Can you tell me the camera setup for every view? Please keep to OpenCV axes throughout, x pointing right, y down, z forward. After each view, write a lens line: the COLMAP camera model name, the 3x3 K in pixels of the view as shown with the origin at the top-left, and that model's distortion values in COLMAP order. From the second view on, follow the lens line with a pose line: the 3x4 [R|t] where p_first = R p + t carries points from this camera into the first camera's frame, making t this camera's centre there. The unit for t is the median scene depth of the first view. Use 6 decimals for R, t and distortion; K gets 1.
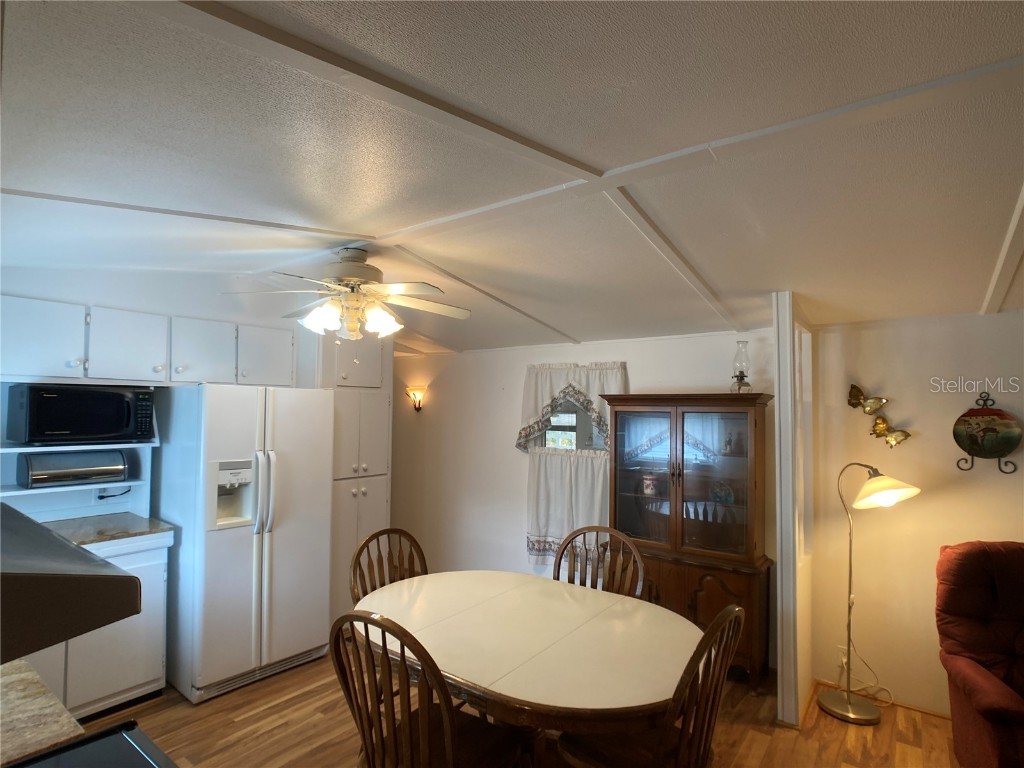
lens RADIAL K [[547.2, 0, 507.3], [0, 547.2, 391.6], [0, 0, 1]] dist [-0.027415, 0.002618]
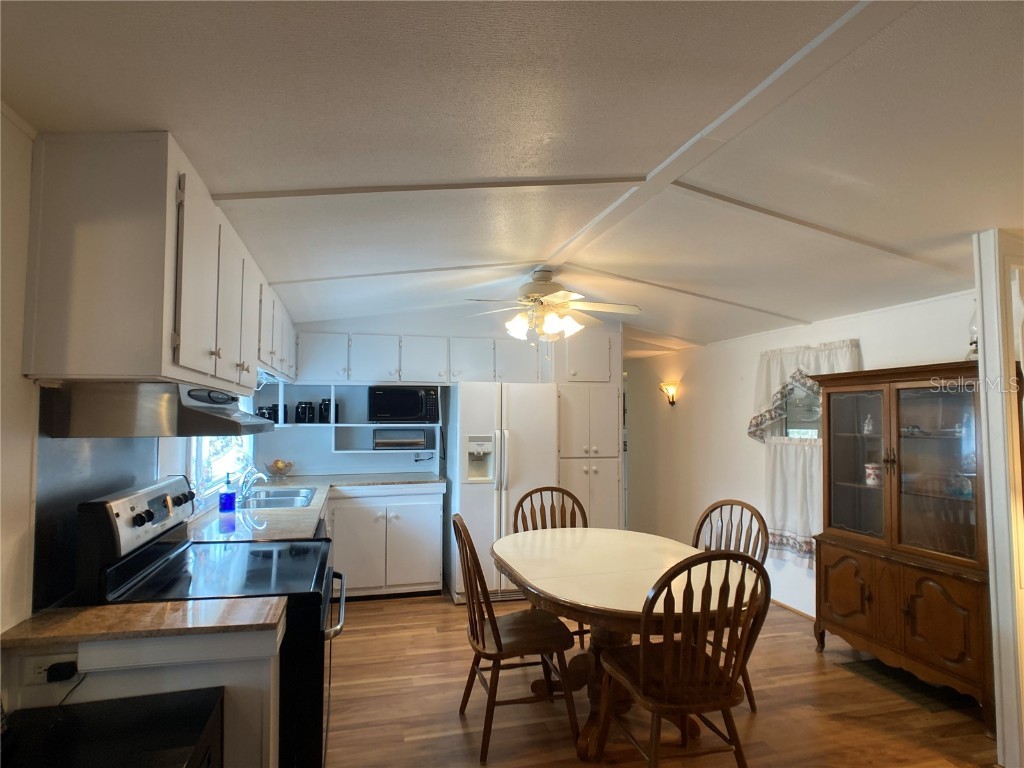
lens RADIAL K [[547.0, 0, 495.9], [0, 547.0, 384.7], [0, 0, 1]] dist [-0.021141, 0.000199]
pose [[0.784885, -0.047774, -0.617797, 0.396405], [0.027801, 0.998734, -0.041911, 0.055166], [0.619017, 0.015720, 0.785220, -0.078861]]
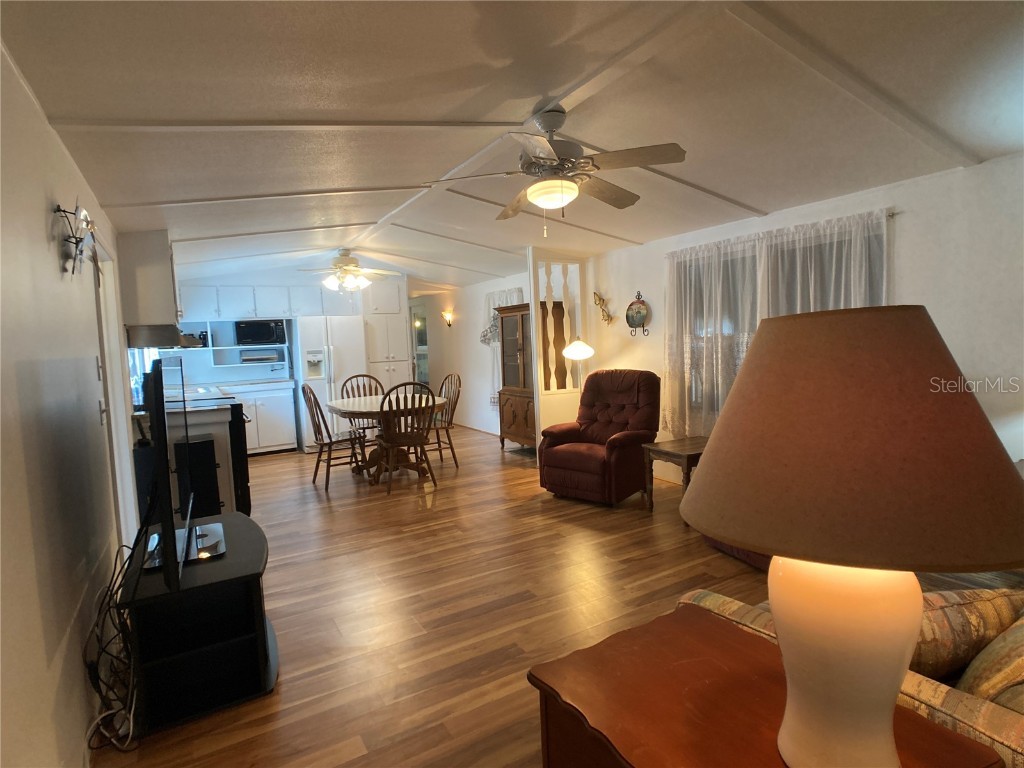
lens RADIAL K [[543.7, 0, 513.5], [0, 543.7, 384.2], [0, 0, 1]] dist [-0.022963, 0.022621]
pose [[0.929951, -0.021887, -0.367031, 1.050145], [0.066084, 0.991921, 0.108287, 0.077144], [0.361696, -0.124956, 0.923884, -0.762351]]
